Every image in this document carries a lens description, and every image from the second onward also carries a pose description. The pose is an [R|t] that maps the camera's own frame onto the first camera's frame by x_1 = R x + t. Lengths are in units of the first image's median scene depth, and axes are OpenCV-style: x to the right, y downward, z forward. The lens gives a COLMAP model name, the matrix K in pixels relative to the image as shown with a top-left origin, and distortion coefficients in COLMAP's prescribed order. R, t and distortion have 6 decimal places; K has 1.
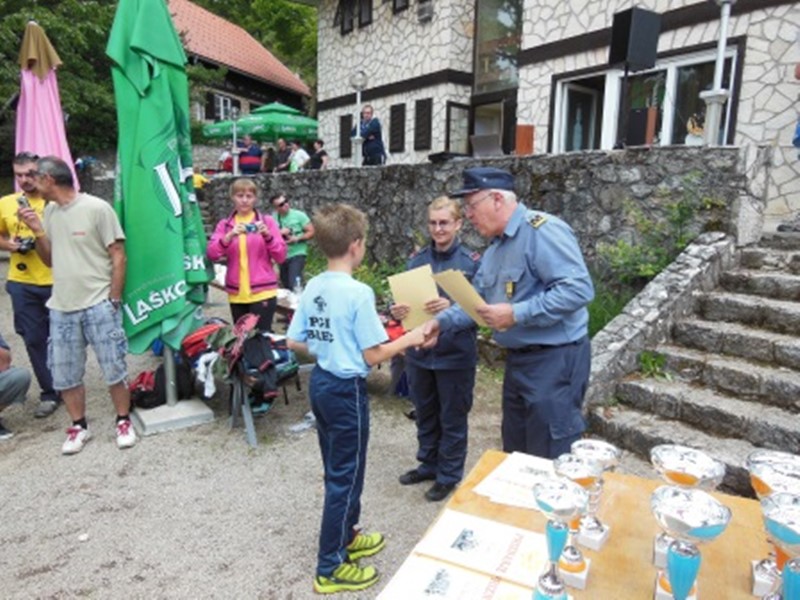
lens RADIAL K [[585.4, 0, 400.0], [0, 585.4, 300.0], [0, 0, 1]] dist [-0.015682, 0.052744]
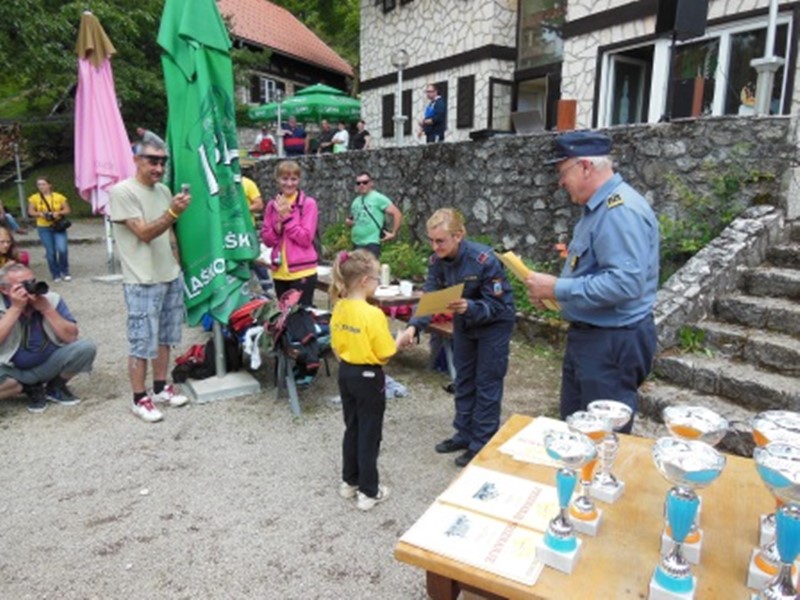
lens RADIAL K [[584.7, 0, 400.0], [0, 584.7, 300.0], [0, 0, 1]] dist [-0.013950, 0.045433]
pose [[0.997134, 0.000083, -0.075651, 0.009112], [0.002450, 0.999440, 0.033383, 0.006047], [0.075612, -0.033473, 0.996575, -0.017928]]
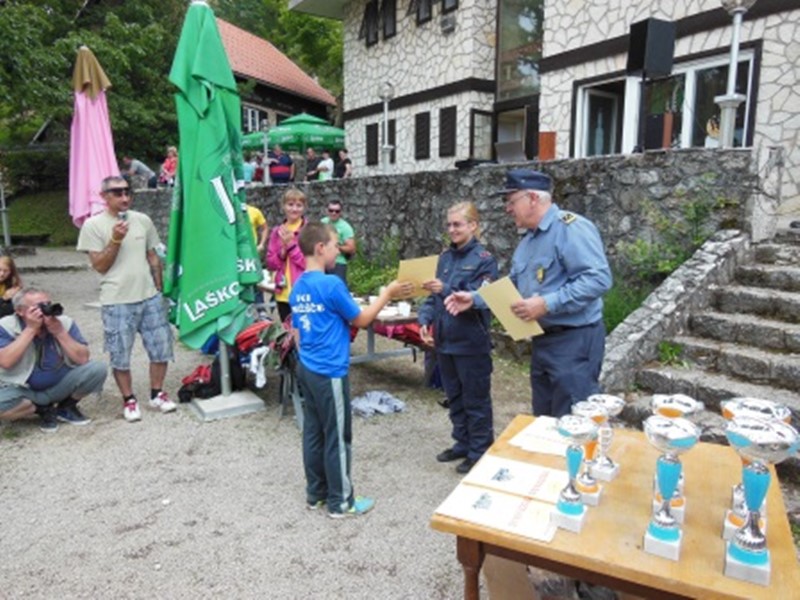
lens RADIAL K [[584.7, 0, 400.0], [0, 584.7, 300.0], [0, 0, 1]] dist [-0.013950, 0.045433]
pose [[0.999067, -0.013139, -0.041152, -0.013639], [0.012762, 0.999874, -0.009420, 0.011927], [0.041270, 0.008886, 0.999109, -0.069069]]
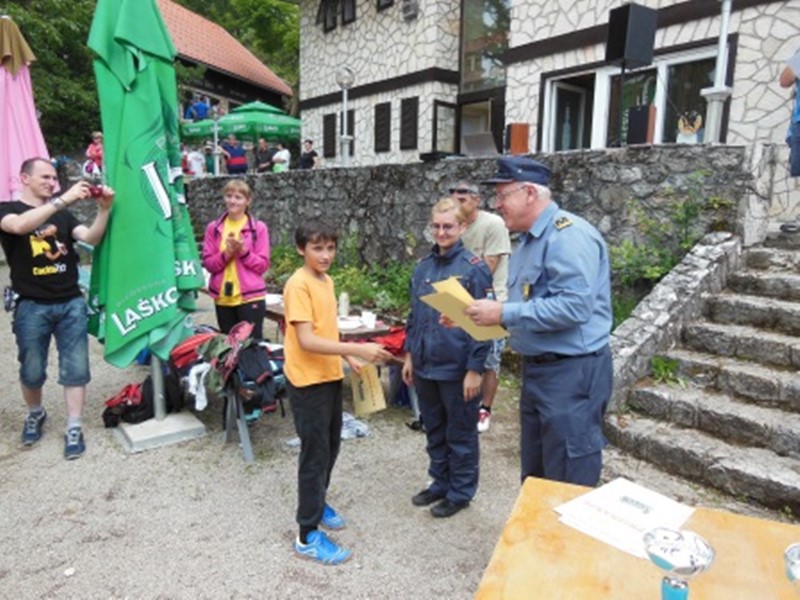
lens RADIAL K [[584.7, 0, 400.0], [0, 584.7, 300.0], [0, 0, 1]] dist [-0.013950, 0.045433]
pose [[0.999405, -0.009607, 0.033136, -0.027072], [0.009595, 0.999954, 0.000519, -0.007402], [-0.033139, -0.000201, 0.999451, 0.037268]]
